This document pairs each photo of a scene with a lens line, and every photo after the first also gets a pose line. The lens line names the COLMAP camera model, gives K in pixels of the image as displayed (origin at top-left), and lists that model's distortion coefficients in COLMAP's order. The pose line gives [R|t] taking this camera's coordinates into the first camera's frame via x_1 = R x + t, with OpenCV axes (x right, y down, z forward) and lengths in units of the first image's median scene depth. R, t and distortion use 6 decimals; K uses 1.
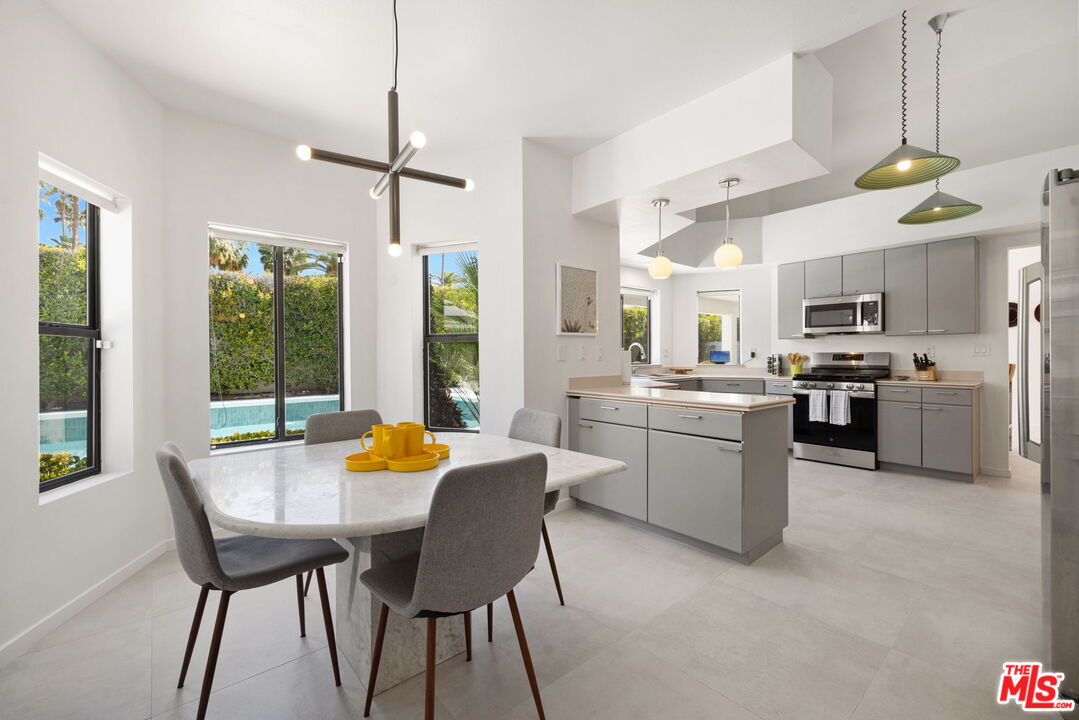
lens RADIAL K [[453.1, 0, 538.3], [0, 453.1, 355.7], [0, 0, 1]] dist [0.003004, 0.000260]
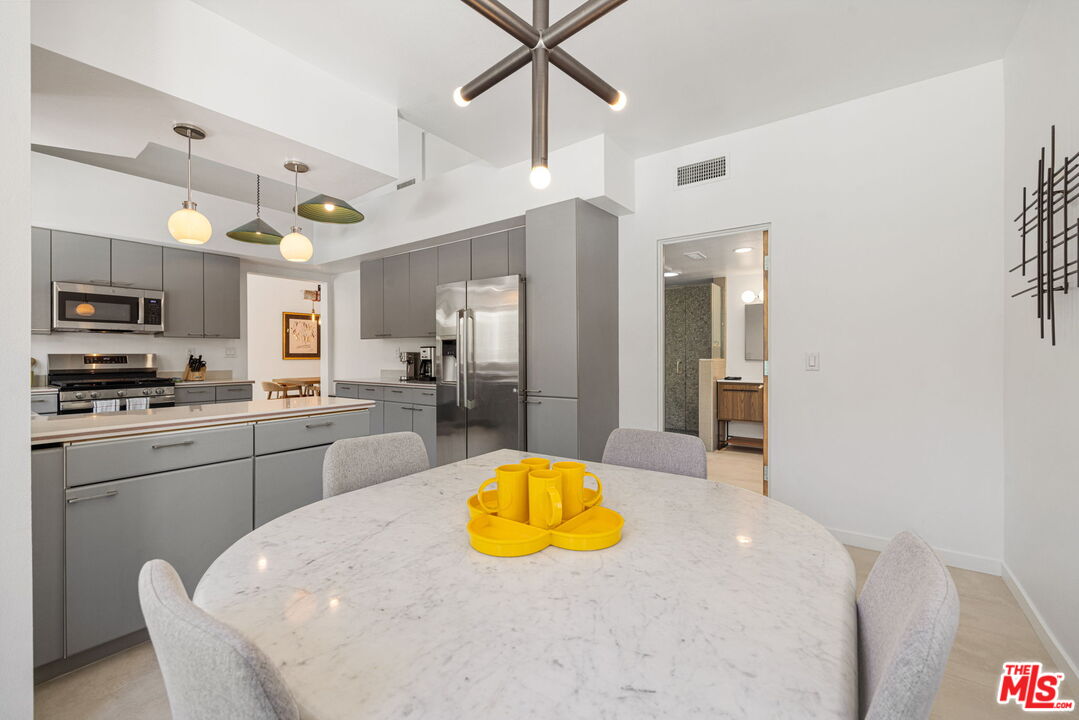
lens RADIAL K [[453.1, 0, 538.3], [0, 453.1, 355.7], [0, 0, 1]] dist [0.003004, 0.000260]
pose [[-0.230439, 0.003258, 0.973081, -0.363055], [0.005299, 0.999984, -0.002093, 0.002324], [-0.973072, 0.004674, -0.230452, 0.463679]]
